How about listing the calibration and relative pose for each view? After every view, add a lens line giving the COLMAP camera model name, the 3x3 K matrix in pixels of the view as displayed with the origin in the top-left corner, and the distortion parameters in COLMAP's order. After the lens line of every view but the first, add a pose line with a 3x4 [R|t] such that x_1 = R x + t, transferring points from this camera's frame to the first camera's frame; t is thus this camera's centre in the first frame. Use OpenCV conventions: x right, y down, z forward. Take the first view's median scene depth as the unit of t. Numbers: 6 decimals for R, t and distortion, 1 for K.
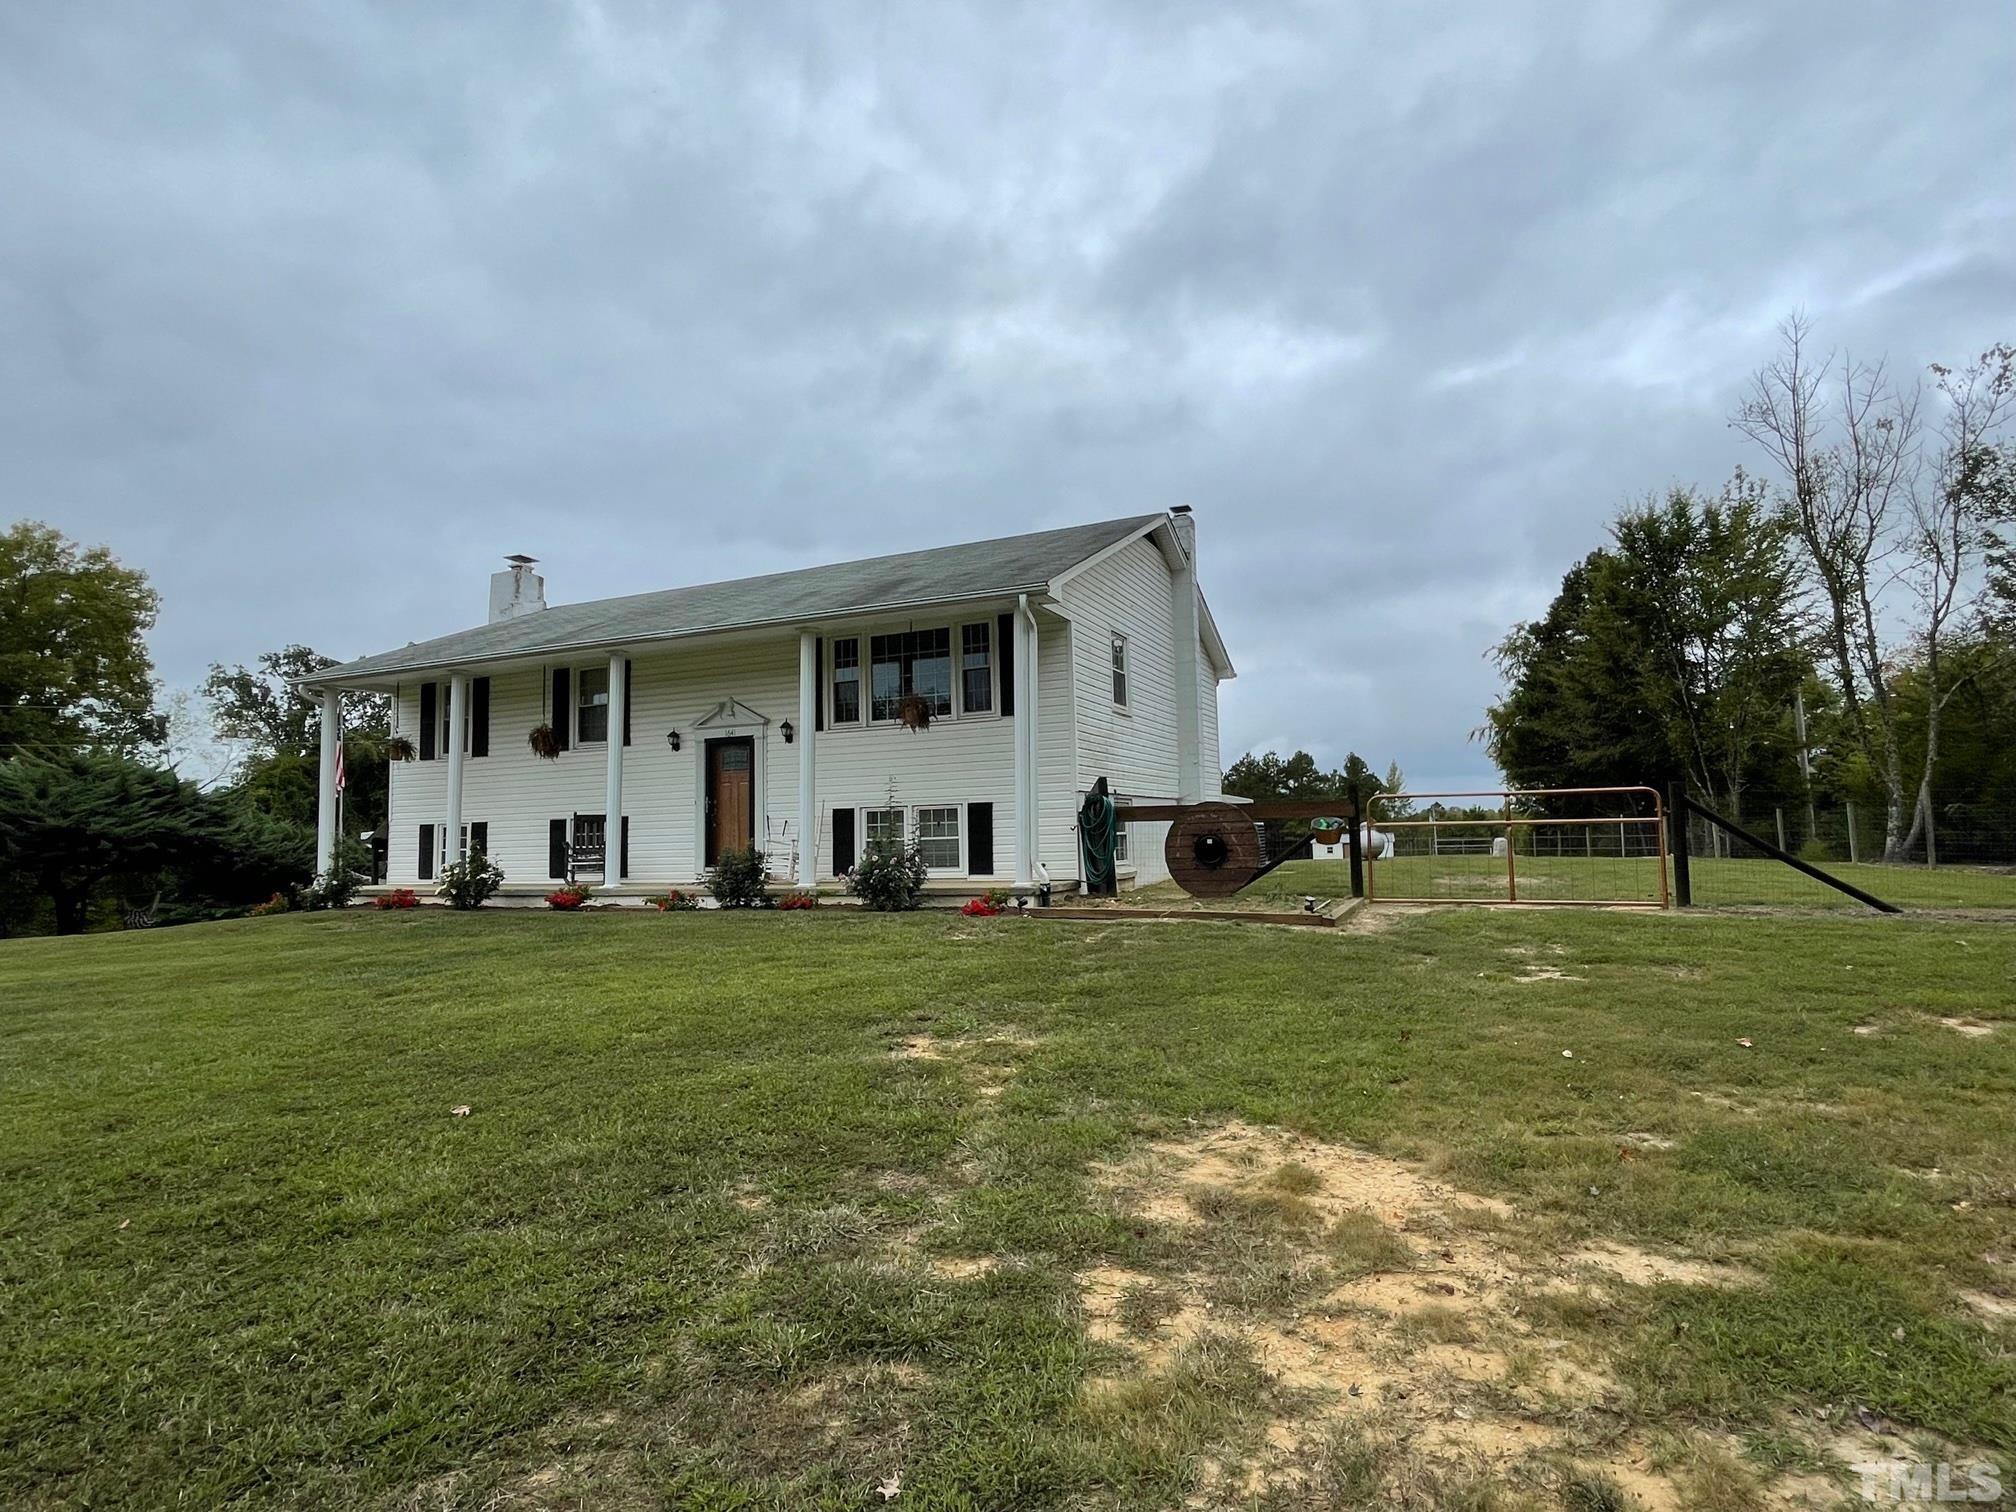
lens RADIAL K [[1043.9, 0, 1008.0], [0, 1043.9, 756.0], [0, 0, 1]] dist [-0.003259, -0.000547]
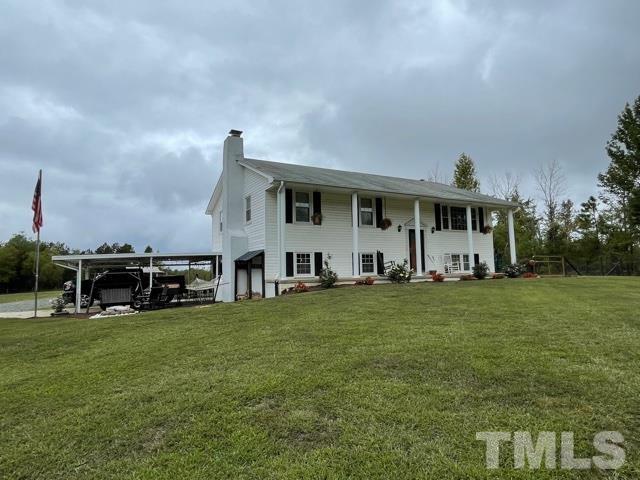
lens RADIAL K [[373.3, 0, 320.0], [0, 373.3, 240.0], [0, 0, 1]] dist [0.001053, 0.000031]
pose [[0.634278, 0.071620, 0.769780, -1.106446], [-0.068286, 0.996998, -0.036494, 0.063304], [-0.770083, -0.029418, 0.637265, 0.415198]]
